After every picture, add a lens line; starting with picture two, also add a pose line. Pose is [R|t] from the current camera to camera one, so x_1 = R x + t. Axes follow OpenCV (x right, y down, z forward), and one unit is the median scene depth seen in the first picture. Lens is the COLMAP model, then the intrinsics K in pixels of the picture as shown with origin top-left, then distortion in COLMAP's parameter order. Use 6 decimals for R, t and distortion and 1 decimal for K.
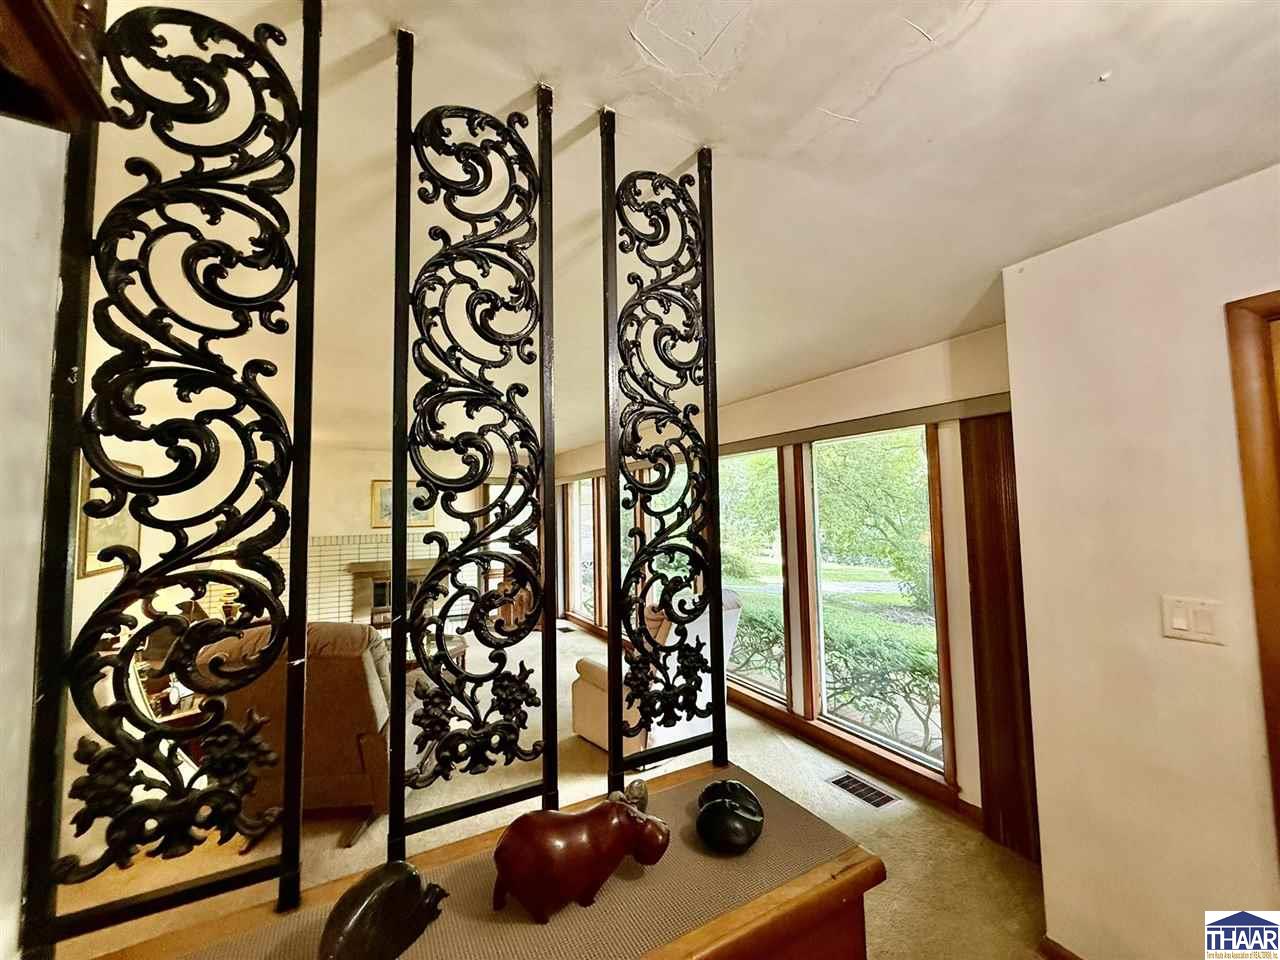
lens RADIAL K [[511.9, 0, 640.8], [0, 511.9, 471.1], [0, 0, 1]] dist [0.000831, 0.000218]
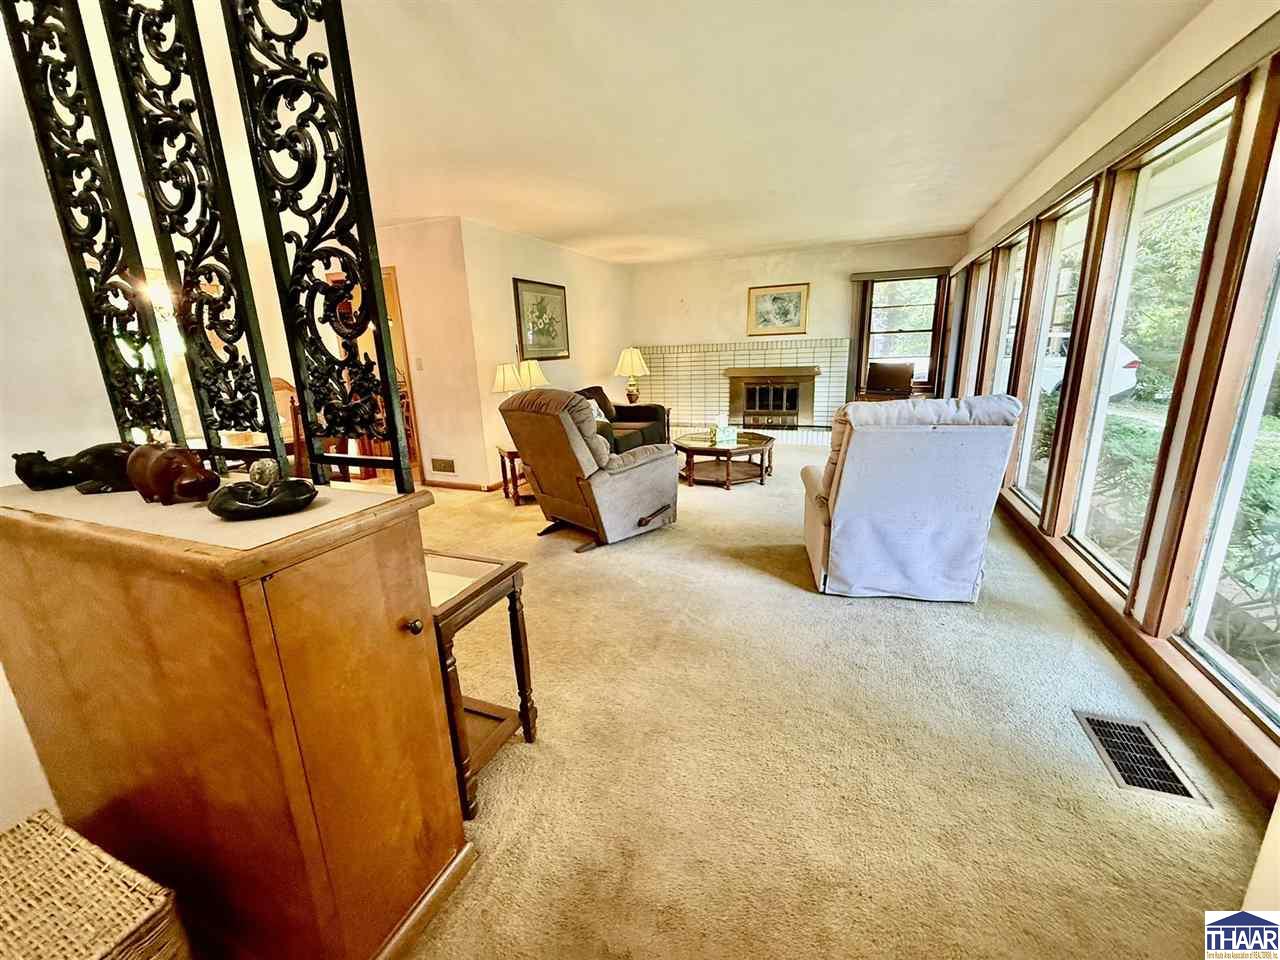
lens RADIAL K [[511.9, 0, 638.9], [0, 511.9, 482.8], [0, 0, 1]] dist [0.000831, 0.000218]
pose [[0.621569, 0.202282, -0.756792, 1.024611], [0.060578, 0.950780, 0.303887, 0.335097], [0.781014, -0.234732, 0.578721, 0.754156]]
